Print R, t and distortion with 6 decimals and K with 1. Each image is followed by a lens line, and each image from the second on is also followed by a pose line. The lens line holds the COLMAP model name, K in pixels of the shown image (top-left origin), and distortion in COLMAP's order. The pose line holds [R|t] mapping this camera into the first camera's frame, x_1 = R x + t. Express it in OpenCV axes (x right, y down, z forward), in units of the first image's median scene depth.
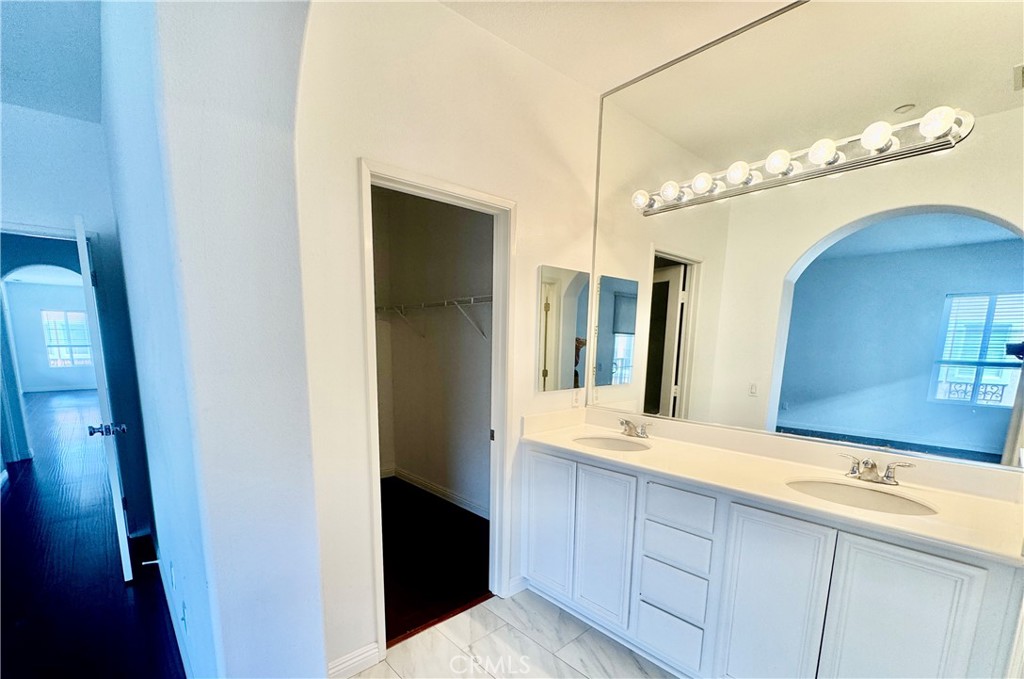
lens RADIAL K [[438.6, 0, 512.1], [0, 438.6, 417.8], [0, 0, 1]] dist [0.001501, -0.000080]
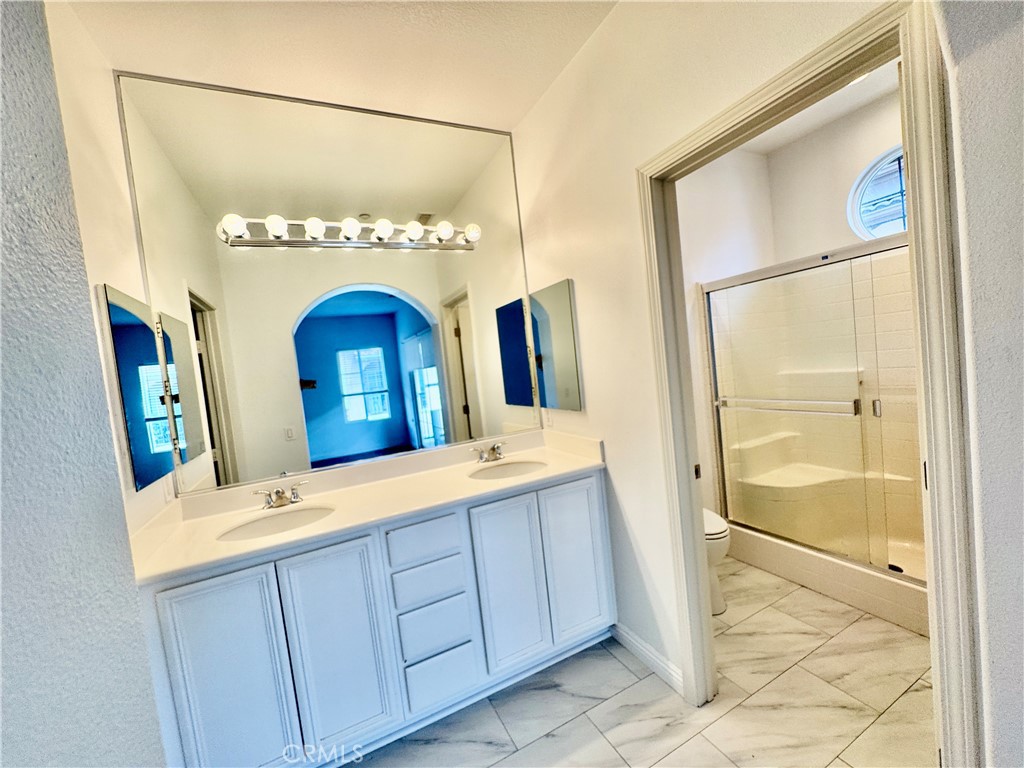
lens RADIAL K [[412.7, 0, 514.0], [0, 412.7, 385.1], [0, 0, 1]] dist [-0.001818, 0.000022]
pose [[0.274999, -0.083532, 0.957809, -0.301471], [0.269483, 0.962982, 0.006612, -0.059880], [-0.922905, 0.256295, 0.287330, 0.320247]]
